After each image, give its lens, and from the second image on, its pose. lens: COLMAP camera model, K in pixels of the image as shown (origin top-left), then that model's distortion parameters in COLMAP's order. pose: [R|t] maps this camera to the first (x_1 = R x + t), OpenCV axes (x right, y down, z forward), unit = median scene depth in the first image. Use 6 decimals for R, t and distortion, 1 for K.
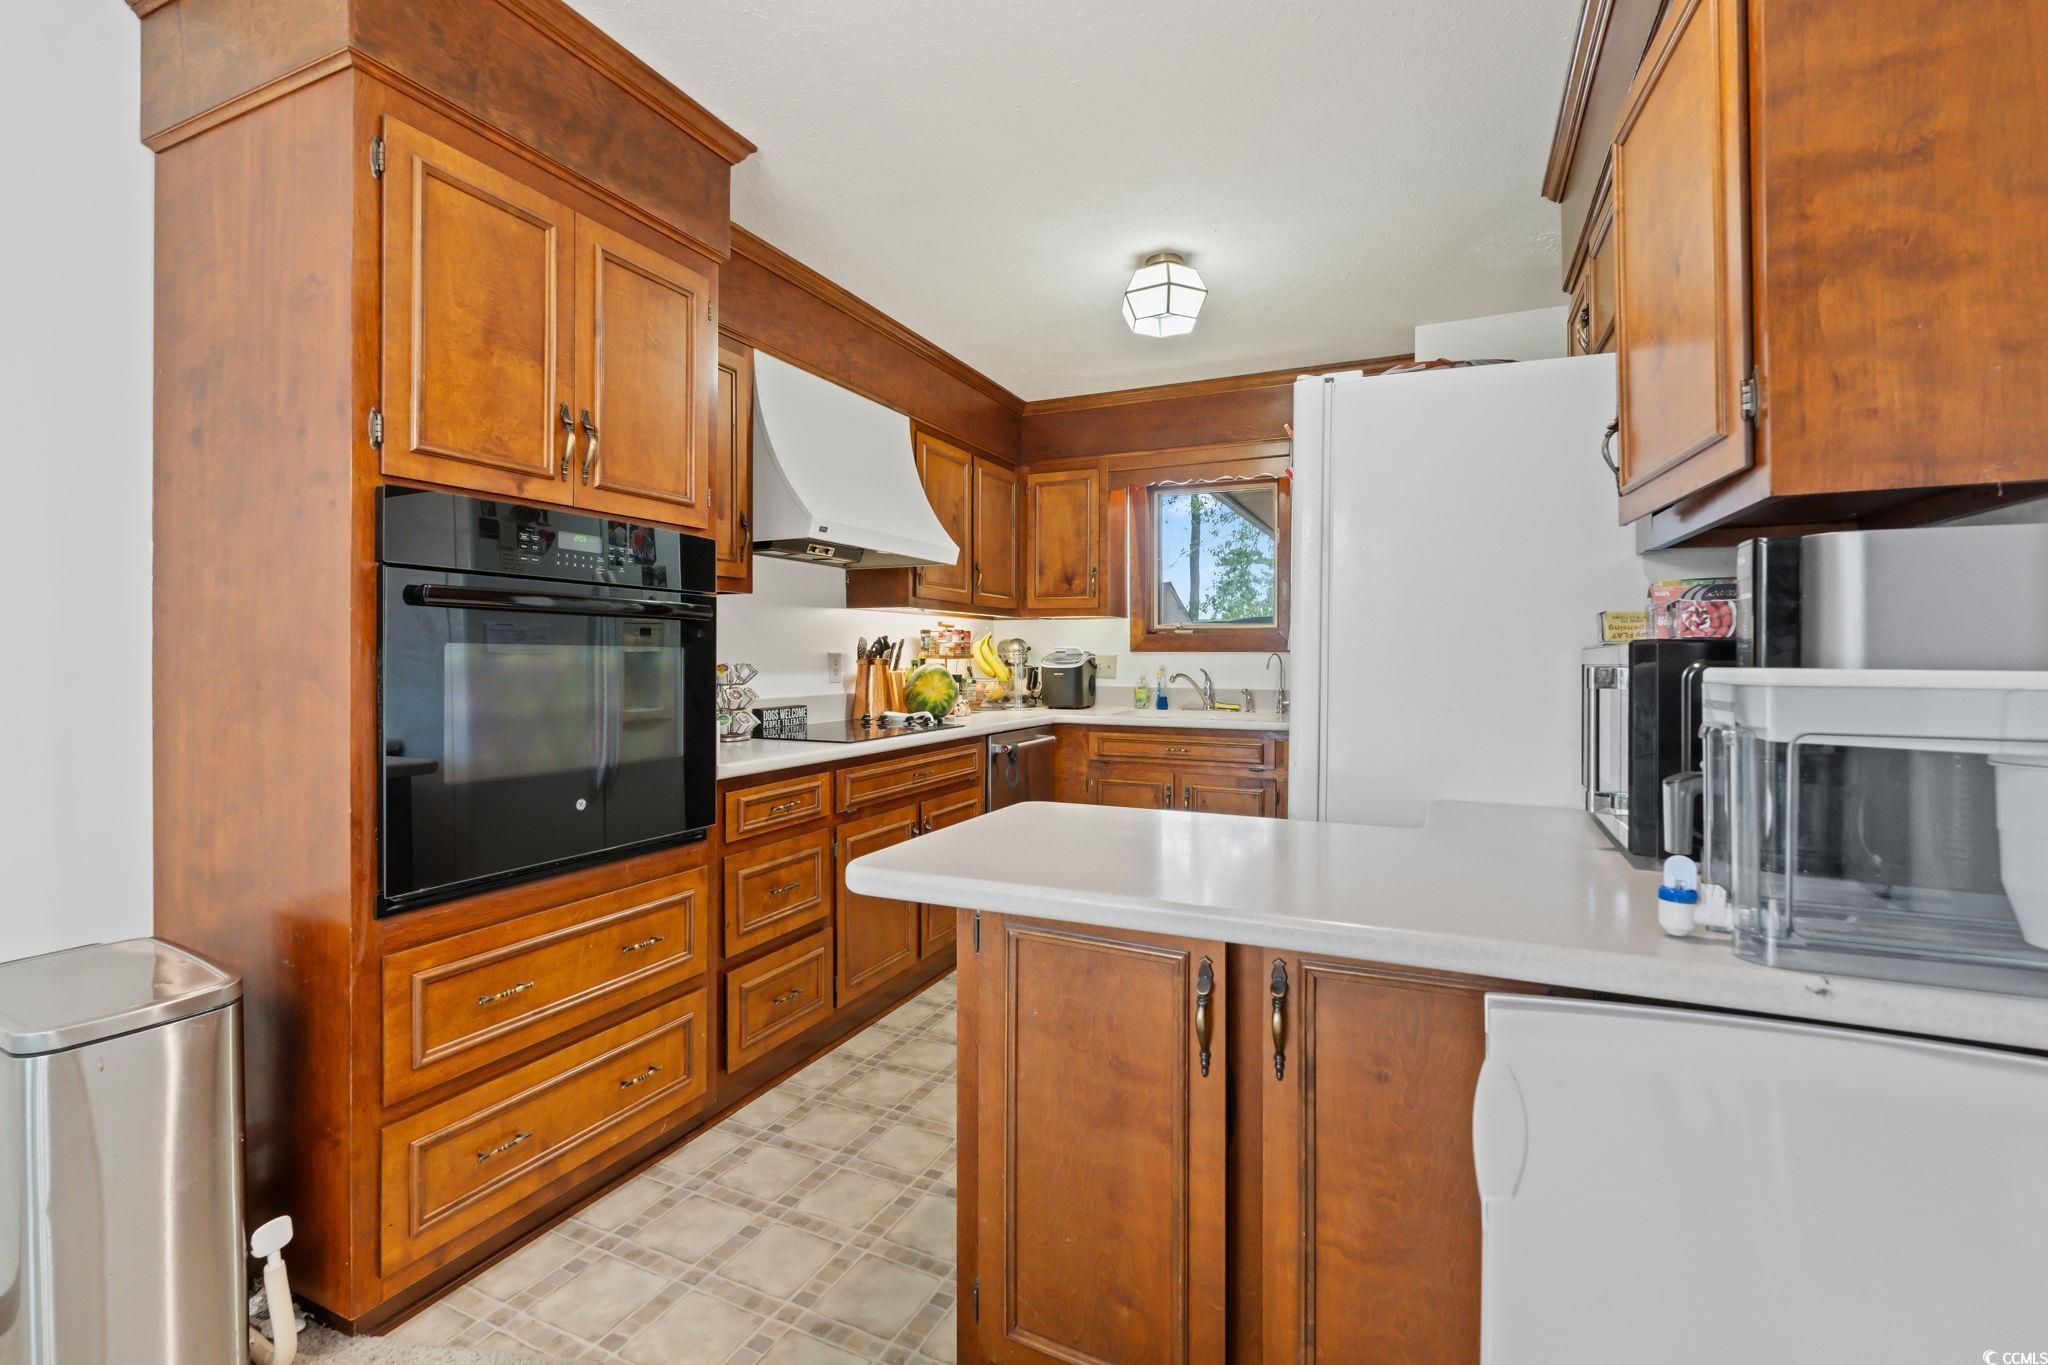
lens RADIAL K [[911.4, 0, 1027.8], [0, 911.4, 650.2], [0, 0, 1]] dist [-0.000476, 0.000051]
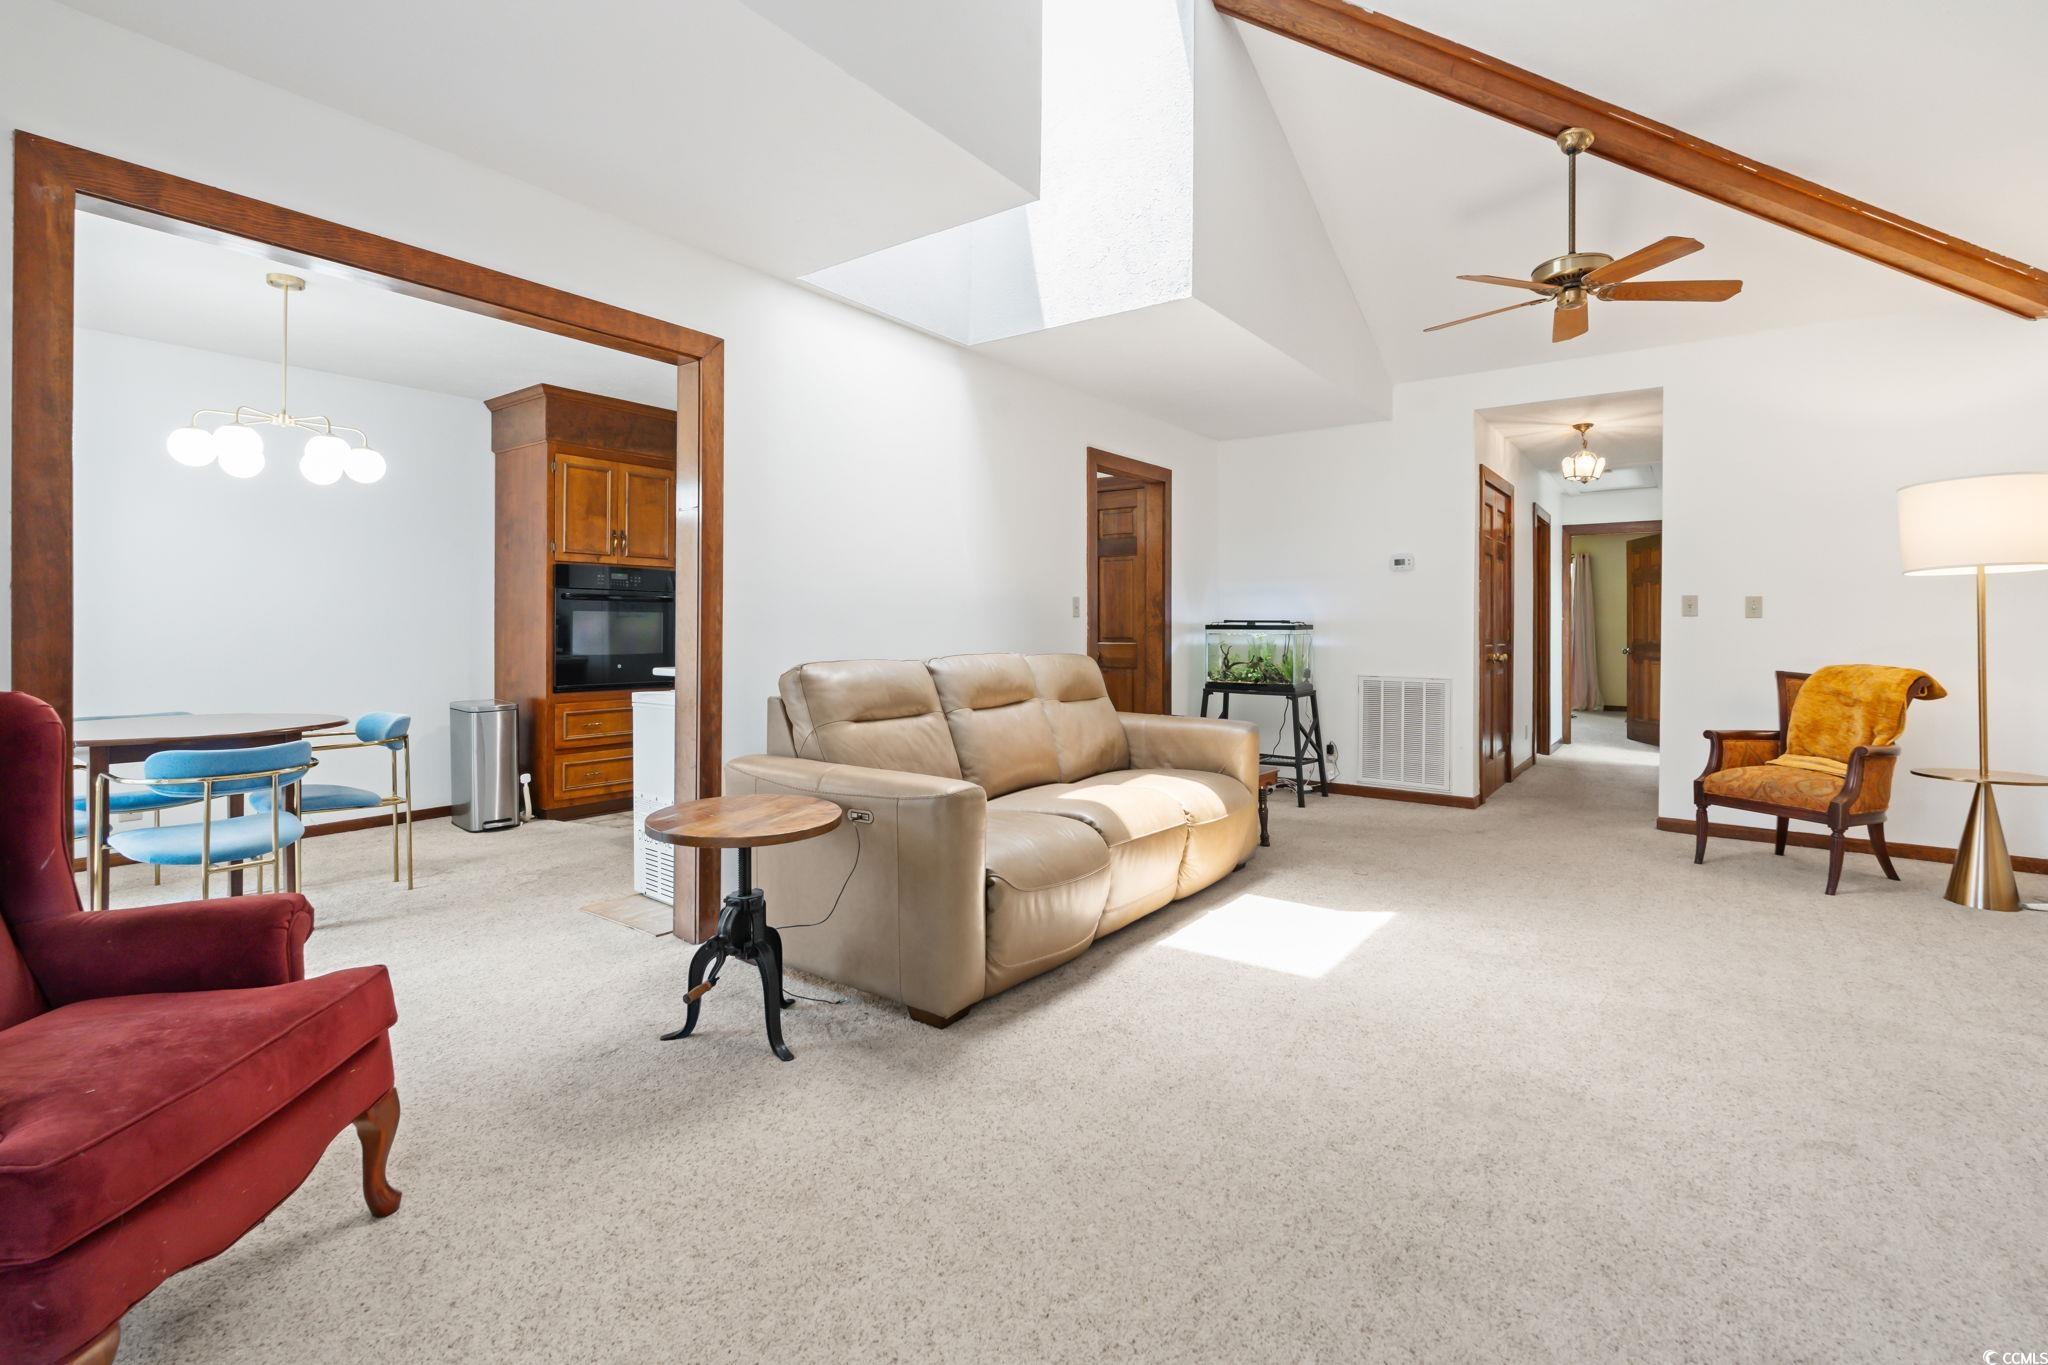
lens RADIAL K [[926.3, 0, 1018.7], [0, 926.3, 621.7], [0, 0, 1]] dist [-0.000124, -0.000005]
pose [[0.976437, 0.001460, -0.215797, 0.698898], [-0.001863, 0.999997, -0.001666, 0.014356], [0.215794, 0.002029, 0.976437, -0.808354]]
